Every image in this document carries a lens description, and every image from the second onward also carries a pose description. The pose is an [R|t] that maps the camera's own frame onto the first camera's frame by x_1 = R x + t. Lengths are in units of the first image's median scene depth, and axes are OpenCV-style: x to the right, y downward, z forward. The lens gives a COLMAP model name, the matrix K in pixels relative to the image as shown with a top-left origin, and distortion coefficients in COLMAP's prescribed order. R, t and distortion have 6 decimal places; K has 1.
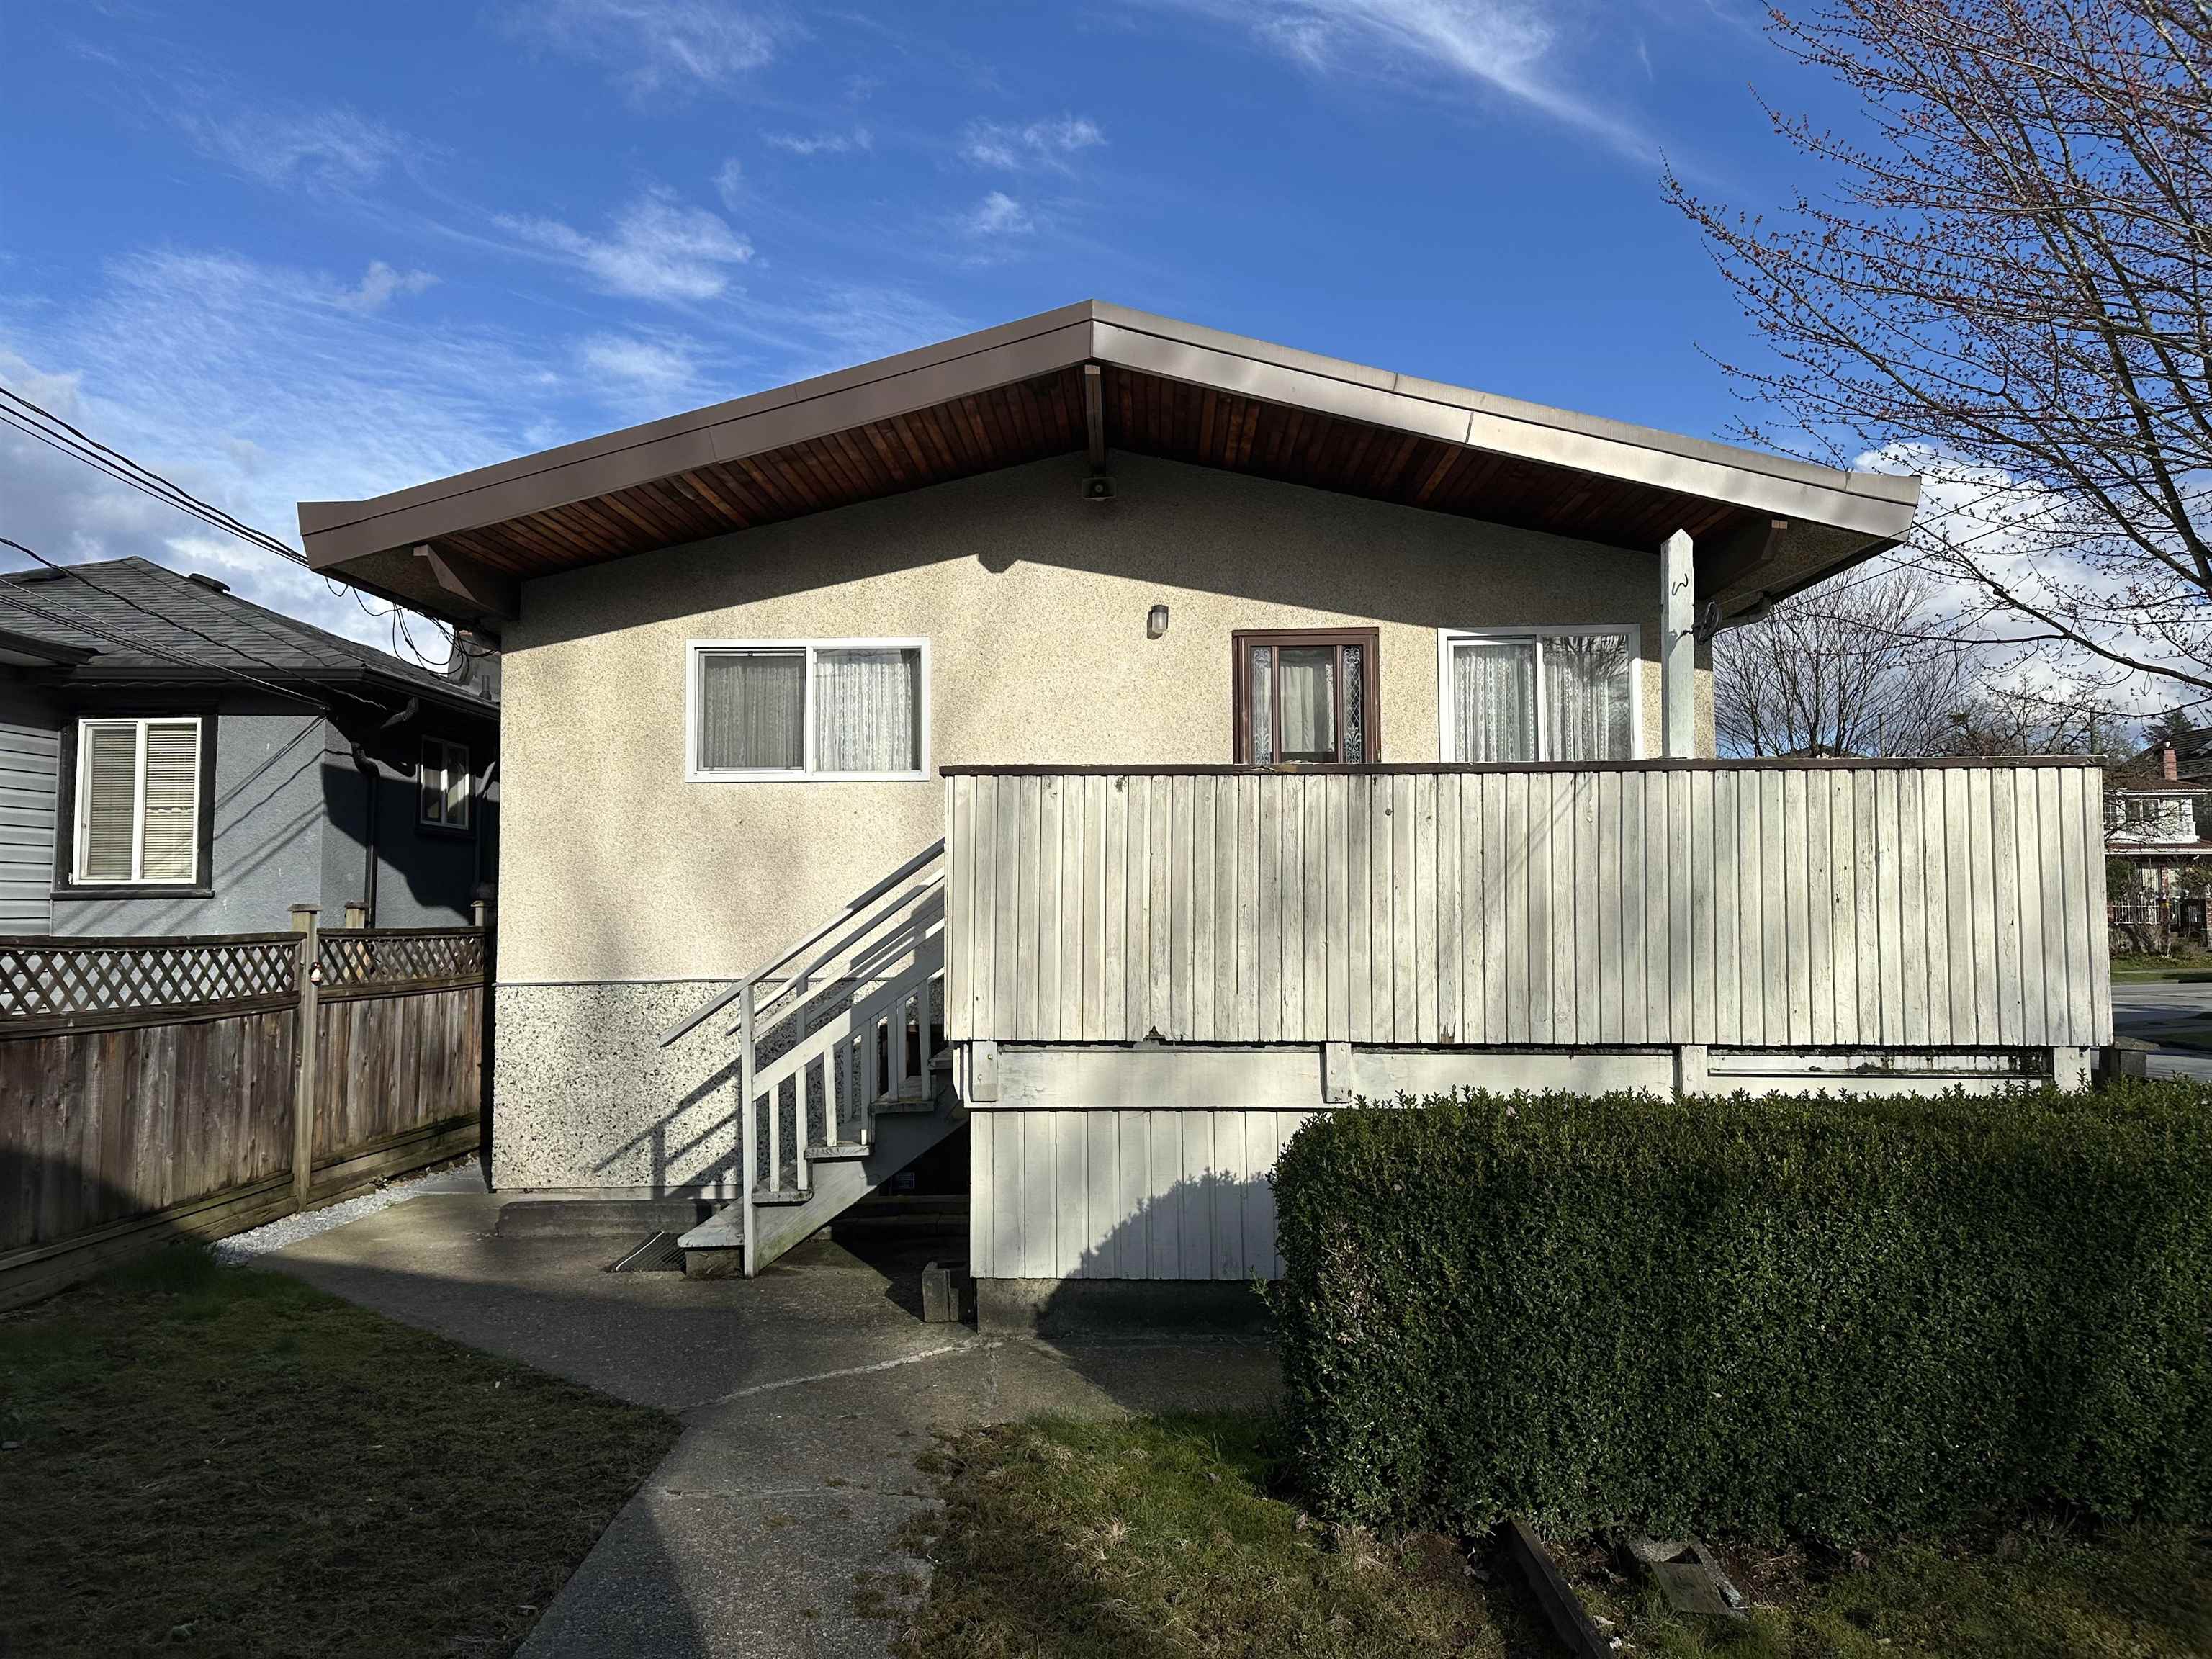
lens RADIAL K [[1603.3, 0, 1093.2], [0, 1603.3, 834.3], [0, 0, 1]] dist [0.058532, -0.005734]
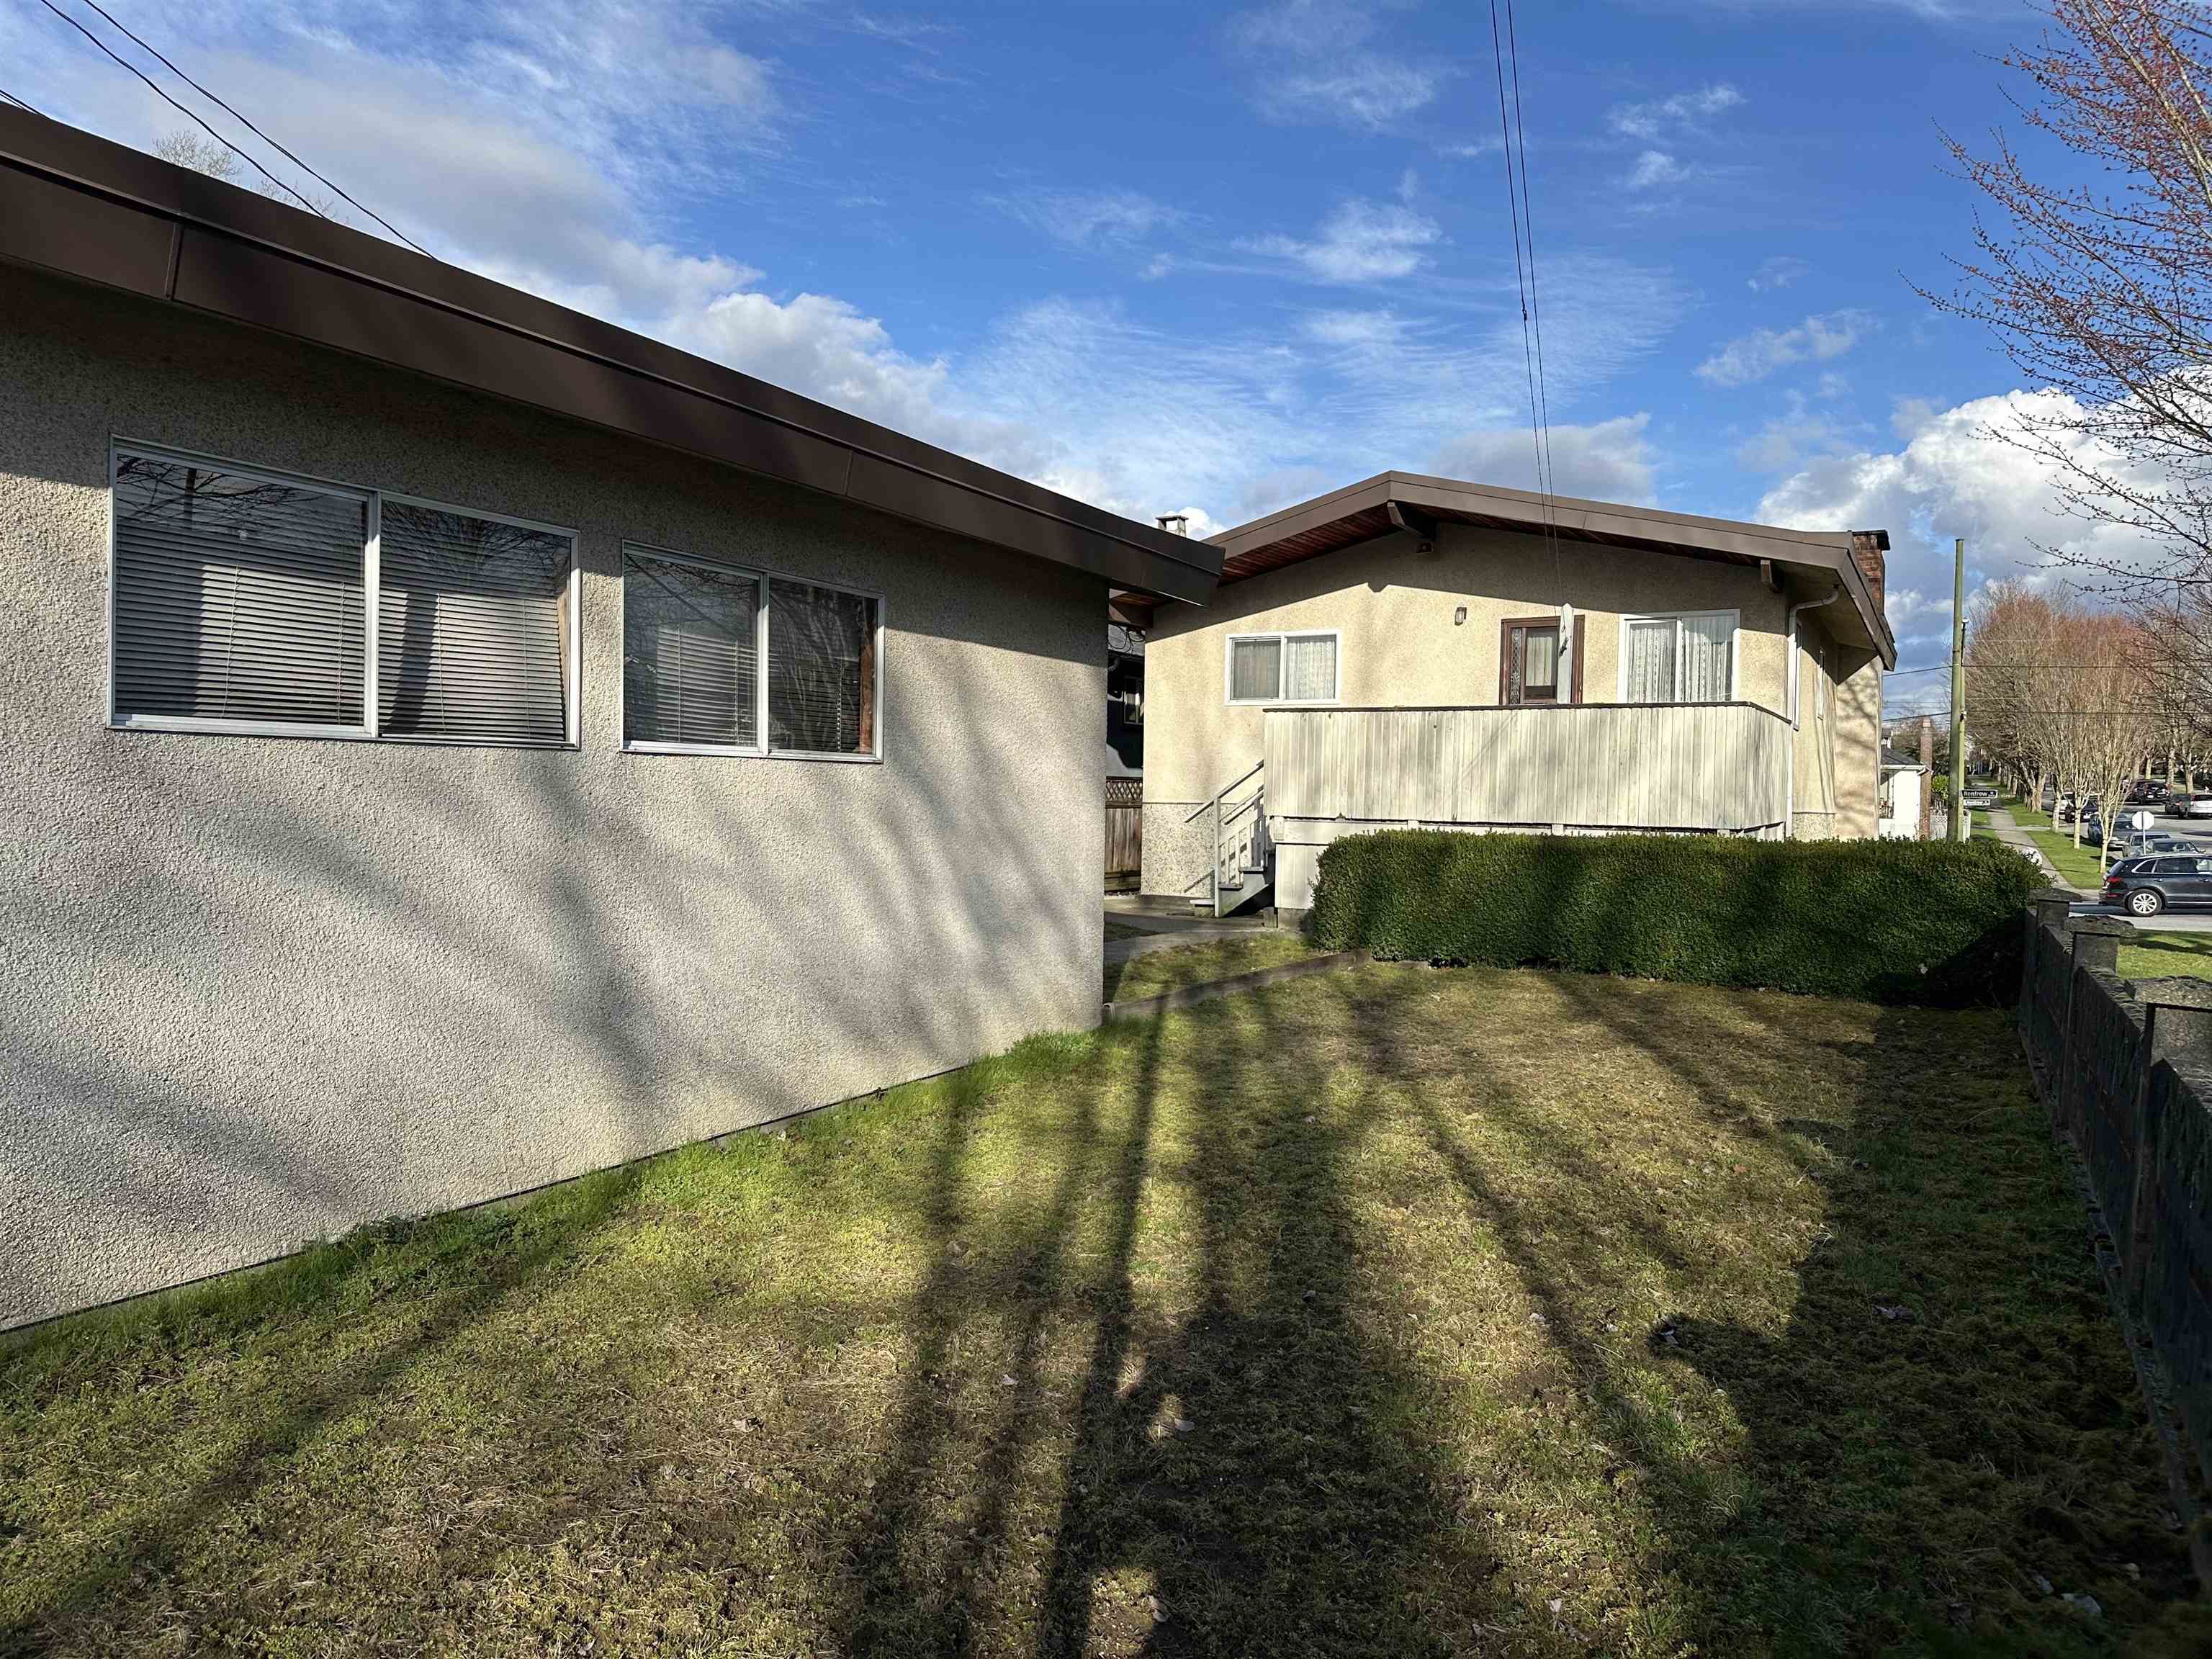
lens RADIAL K [[1603.3, 0, 1103.4], [0, 1603.3, 818.6], [0, 0, 1]] dist [0.058532, -0.005734]
pose [[0.895907, 0.021094, -0.443740, 0.489330], [0.001640, 0.998708, 0.050788, 0.003462], [0.444238, -0.046229, 0.894715, -0.823010]]
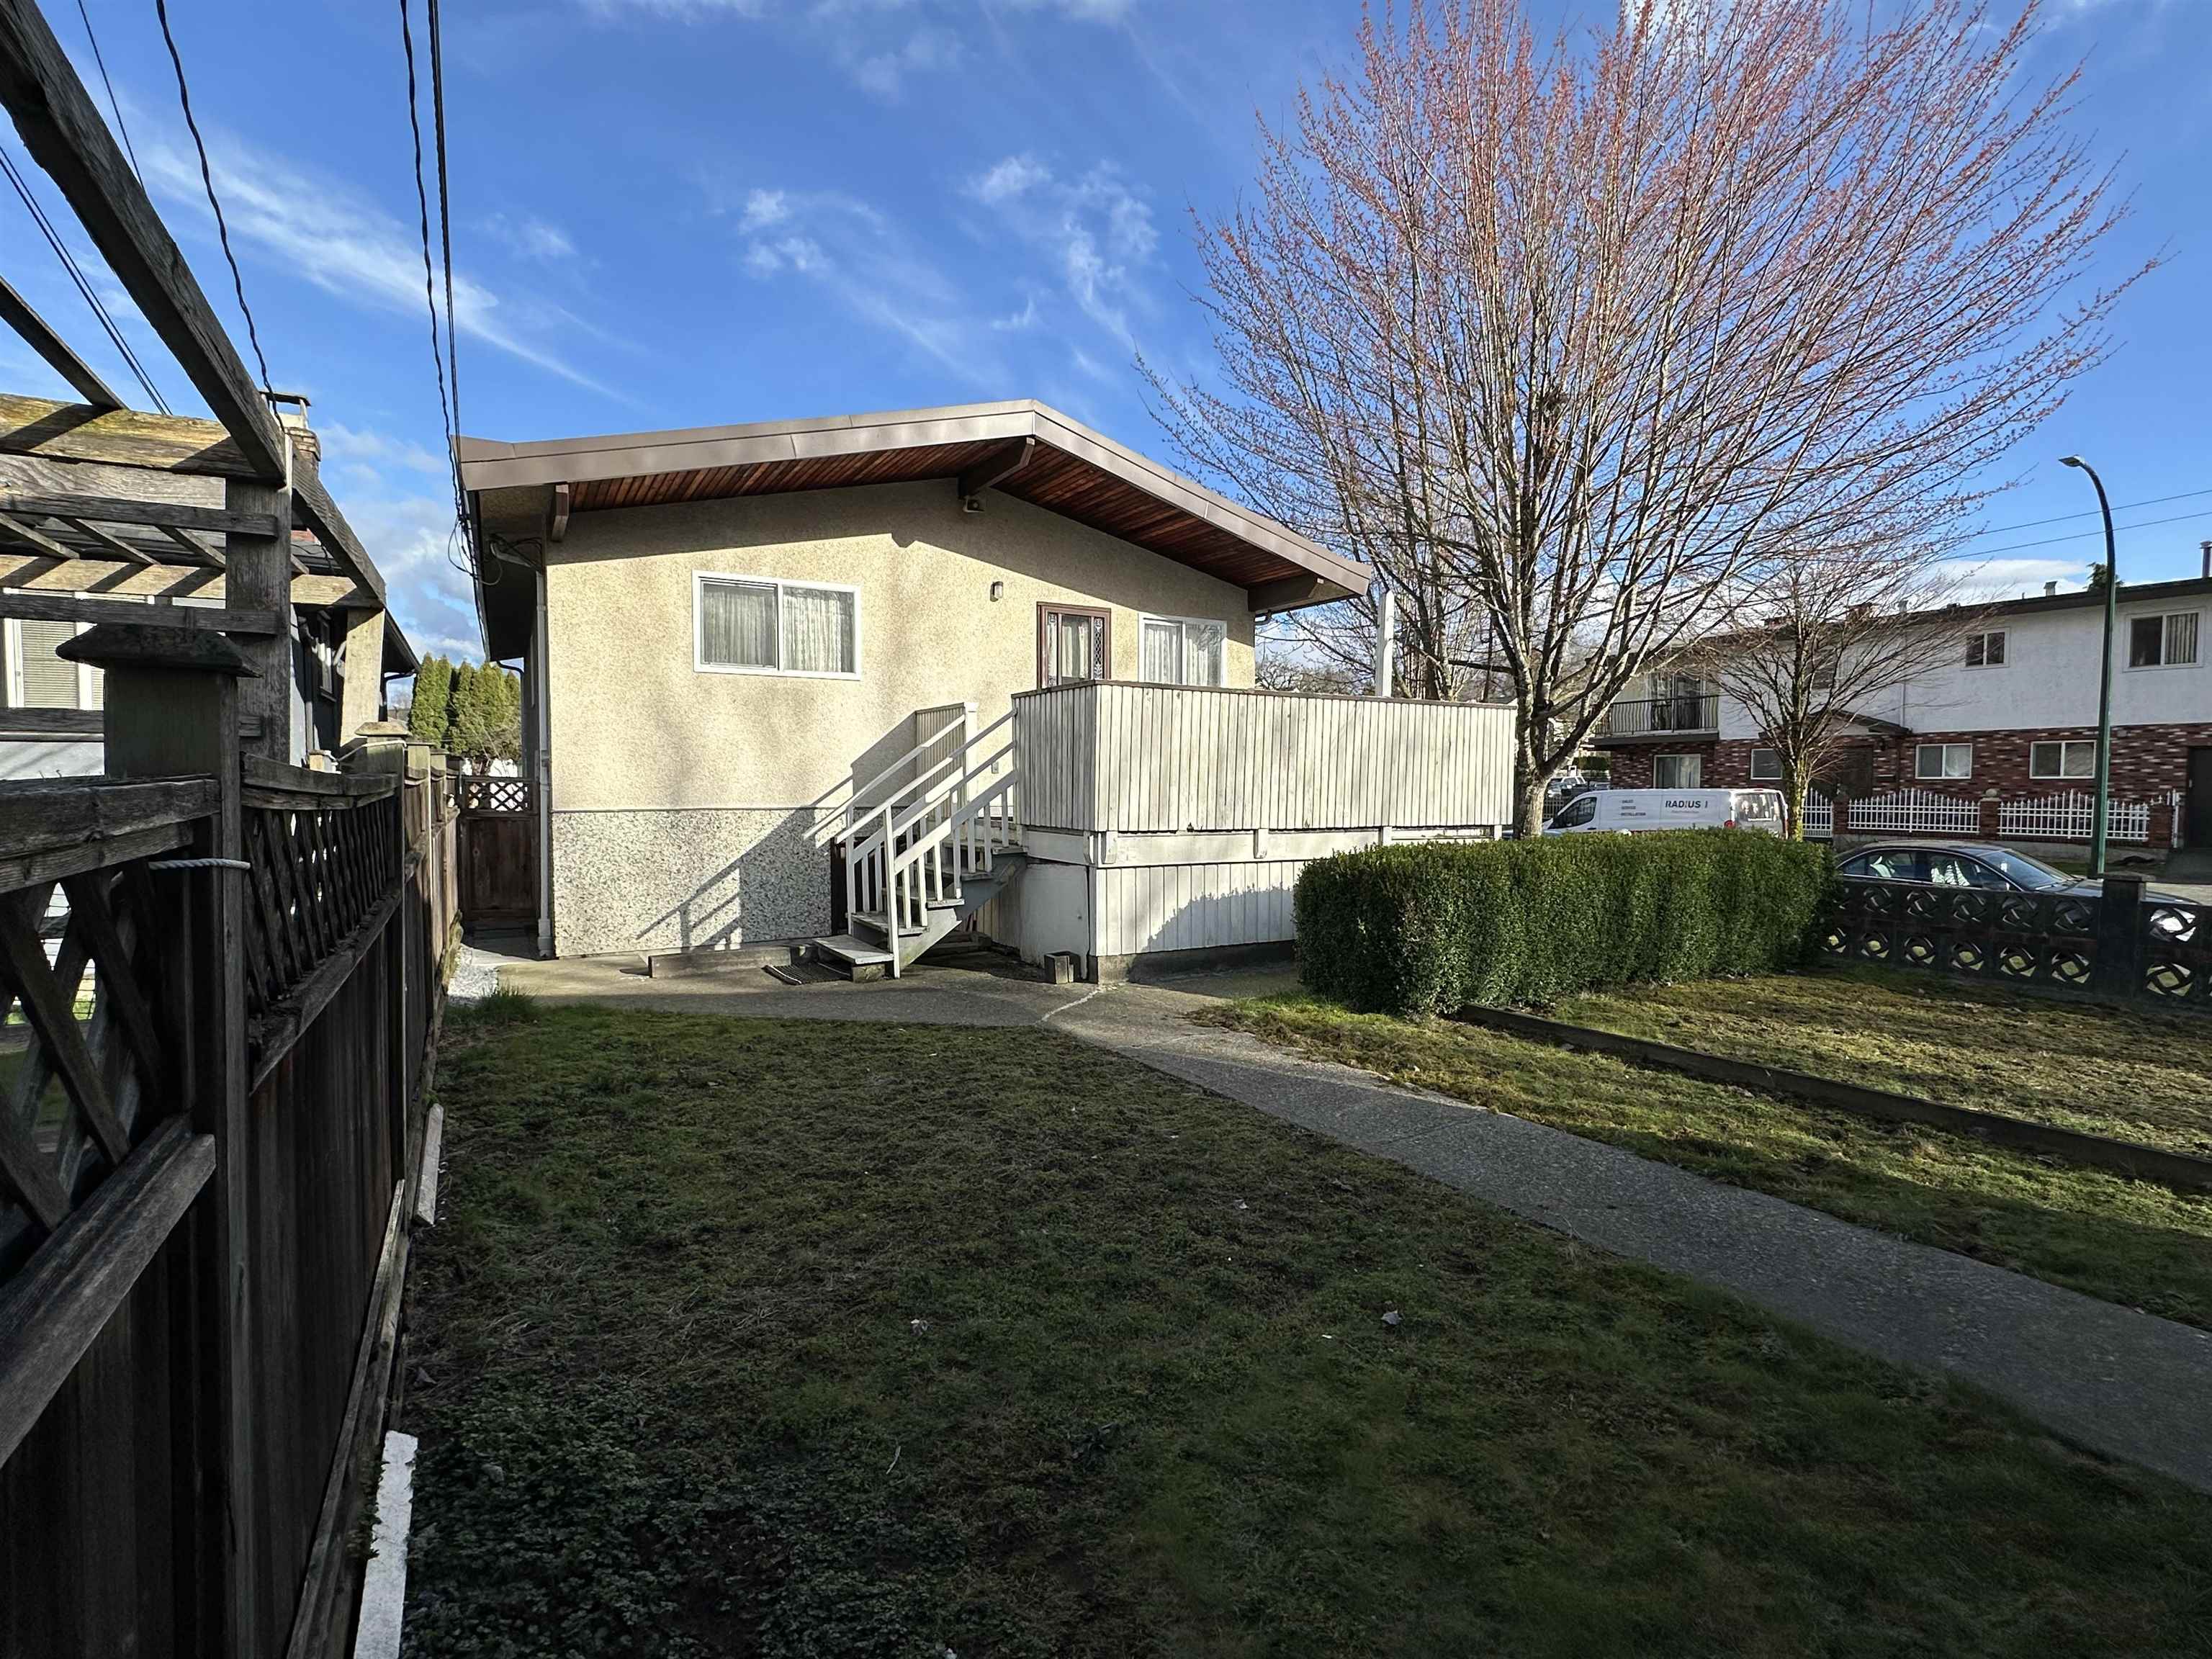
lens RADIAL K [[1052.0, 0, 1112.0], [0, 1052.0, 851.2], [0, 0, 1]] dist [0.002136, 0.000422]
pose [[0.846158, -0.027706, 0.532211, -0.445743], [-0.034853, 0.993633, 0.107139, 0.014022], [-0.531791, -0.109206, 0.839805, -0.010598]]
